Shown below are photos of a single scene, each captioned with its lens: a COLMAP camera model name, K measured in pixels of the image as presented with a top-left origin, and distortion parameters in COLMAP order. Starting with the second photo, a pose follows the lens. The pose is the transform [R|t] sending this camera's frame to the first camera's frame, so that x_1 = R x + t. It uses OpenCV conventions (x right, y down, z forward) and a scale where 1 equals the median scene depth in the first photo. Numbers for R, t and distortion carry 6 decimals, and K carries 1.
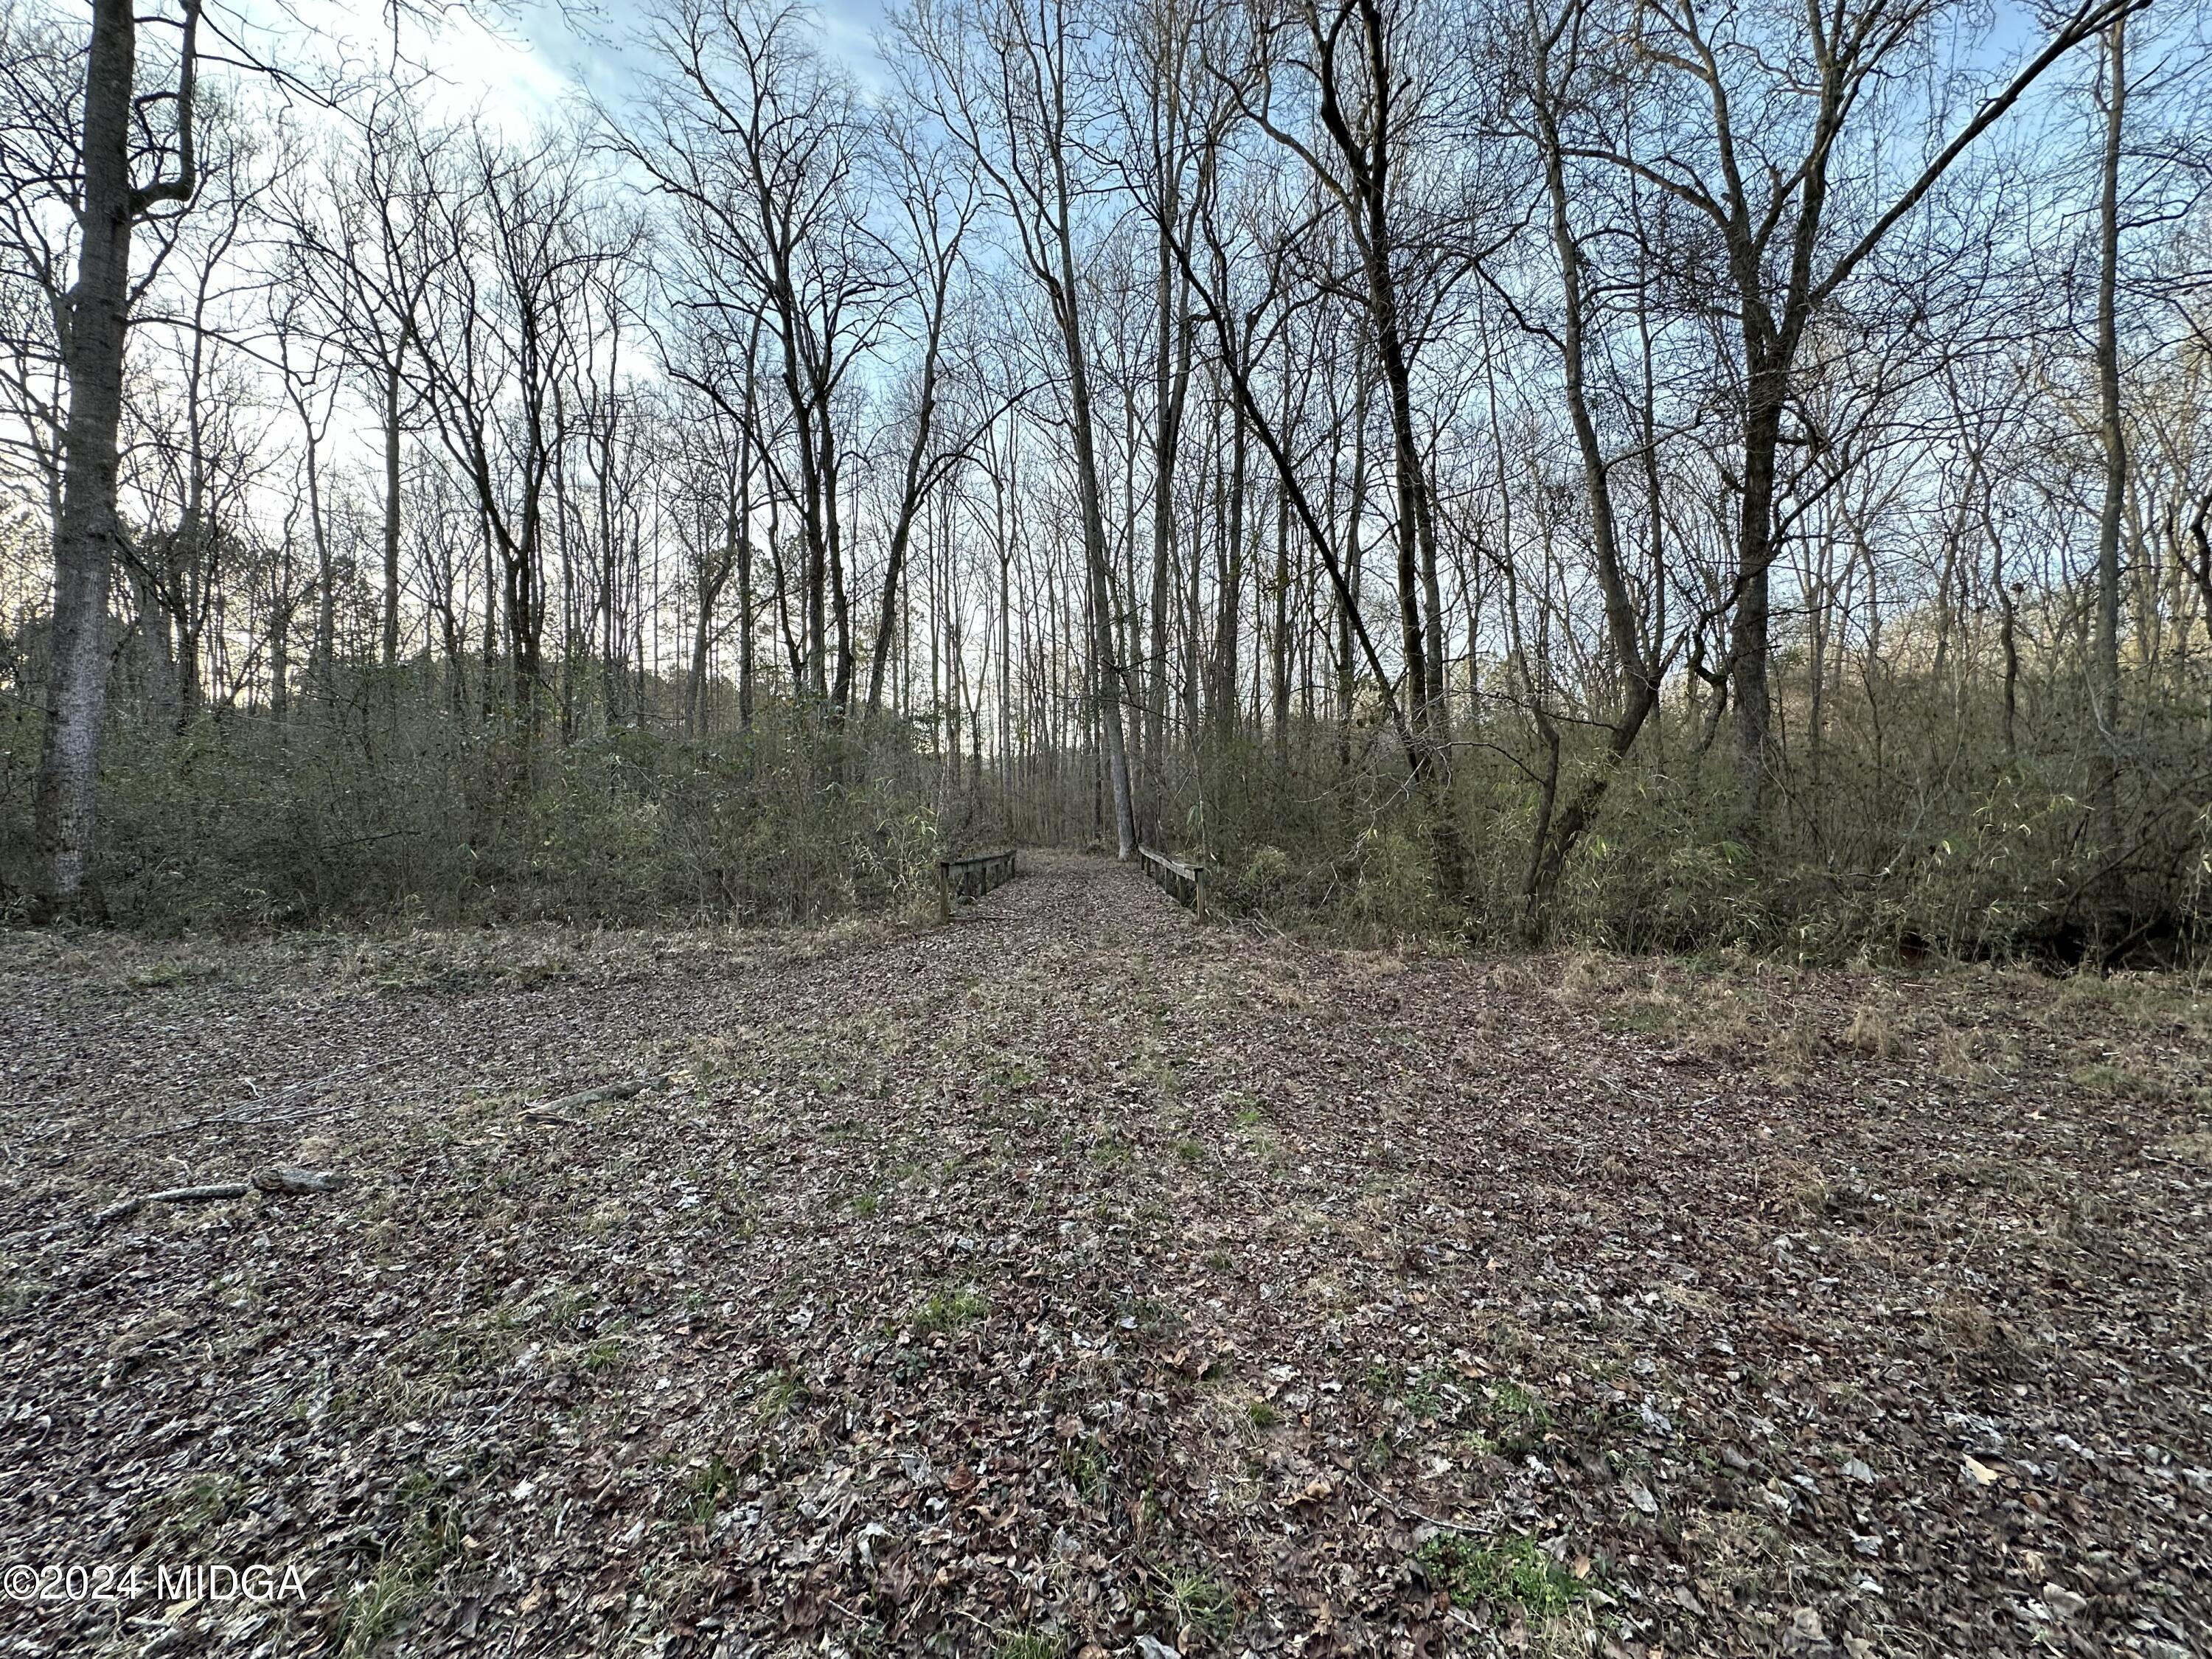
lens RADIAL K [[881.8, 0, 1106.0], [0, 881.8, 829.5], [0, 0, 1]] dist [0.000349, 0.000582]
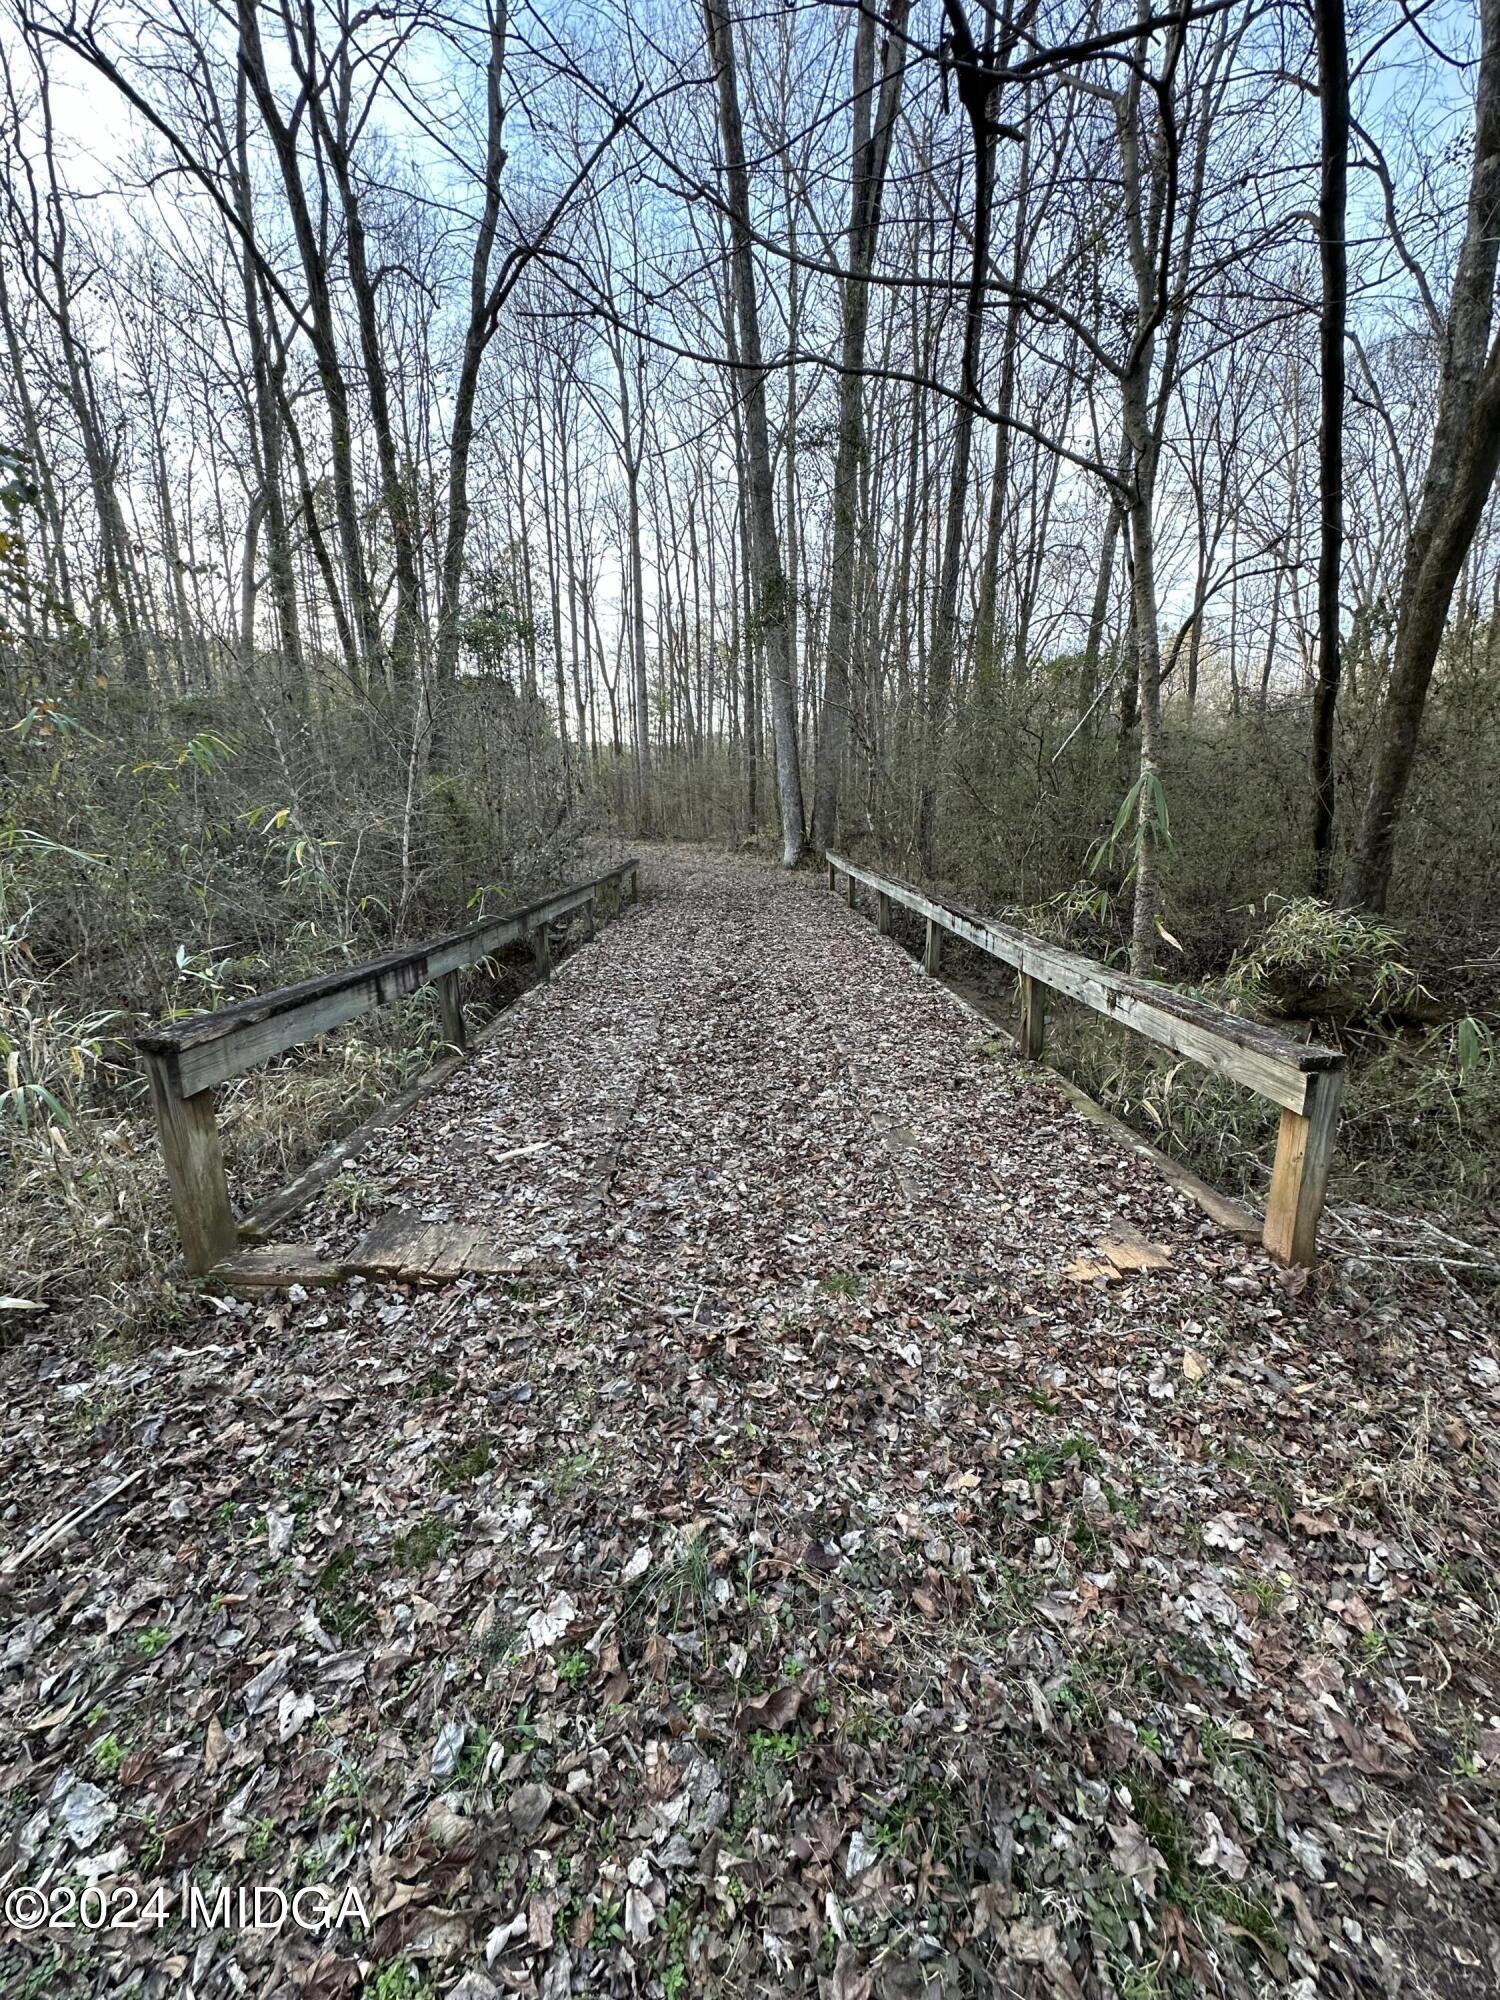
lens RADIAL K [[797.3, 0, 750.0], [0, 797.3, 1000.0], [0, 0, 1]] dist [0.000349, 0.000582]
pose [[1.000000, -0.000511, 0.000357, -0.024199], [0.000420, 0.975487, 0.220058, -0.004802], [-0.000460, -0.220058, 0.975487, 0.483977]]
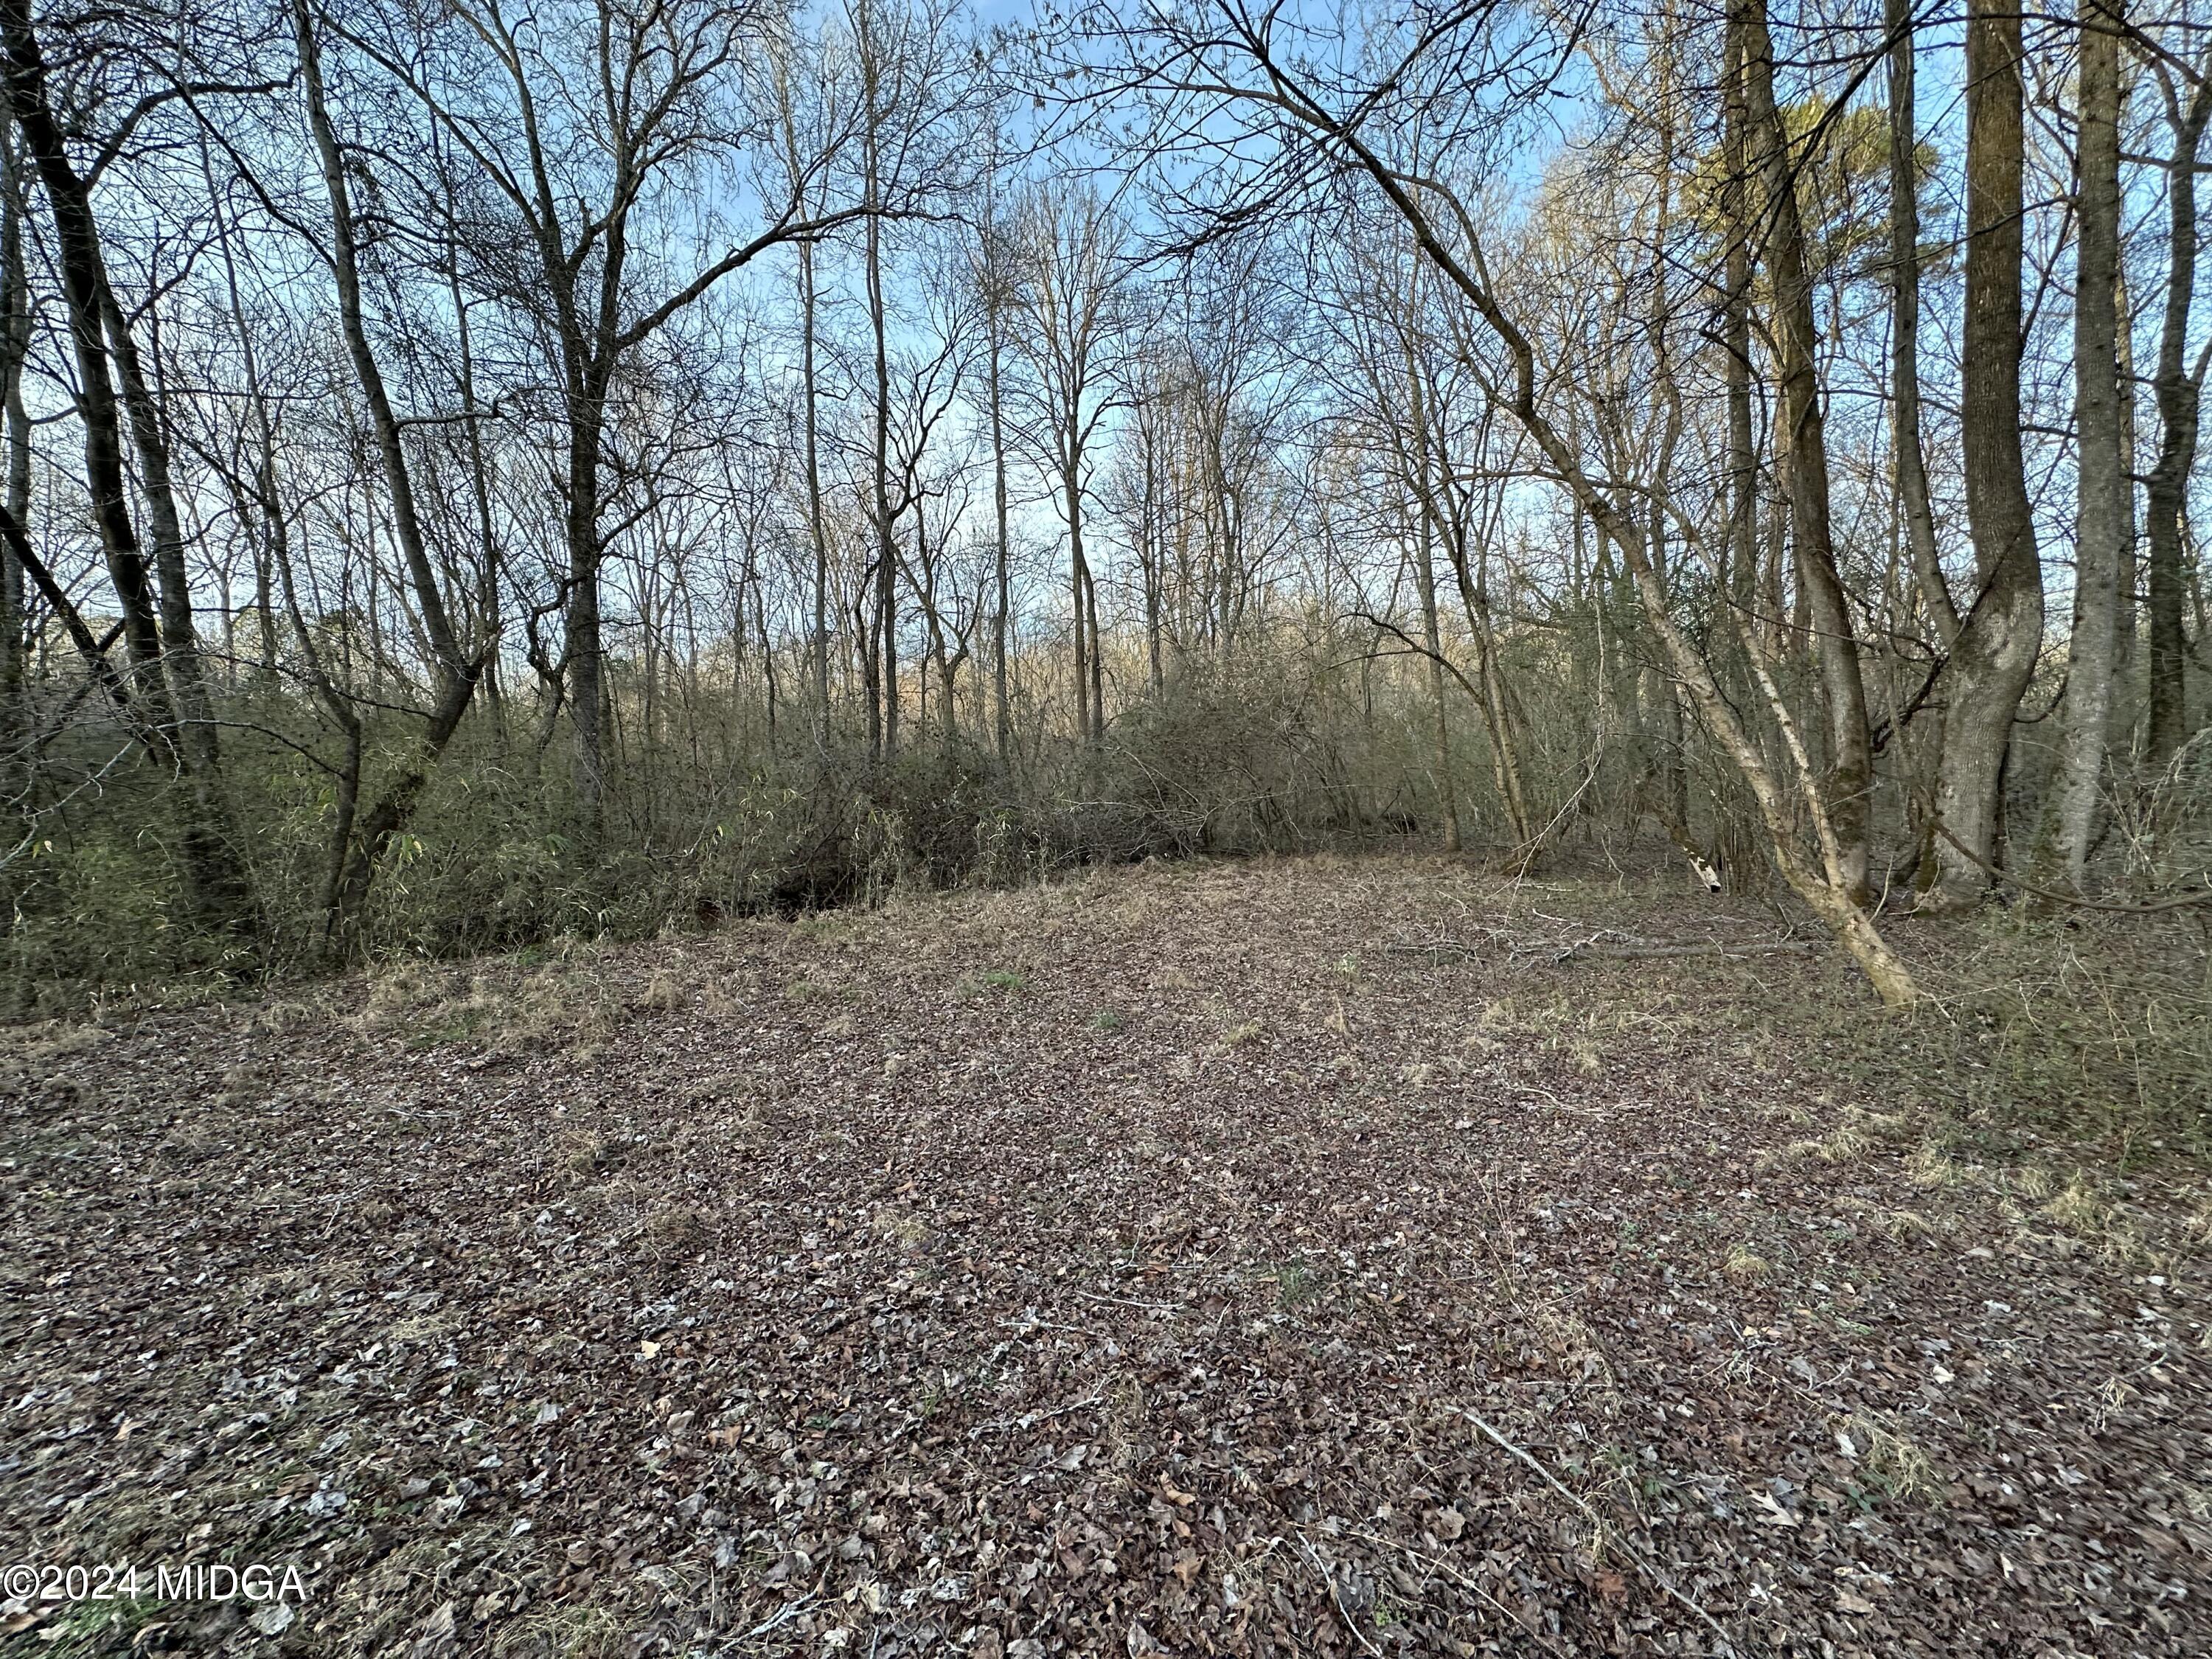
lens RADIAL K [[881.8, 0, 1106.0], [0, 881.8, 829.5], [0, 0, 1]] dist [0.000349, 0.000582]
pose [[0.415803, -0.043533, 0.908412, 0.018249], [0.035078, 0.998878, 0.031813, -0.001146], [-0.908778, 0.018637, 0.416864, -0.010553]]
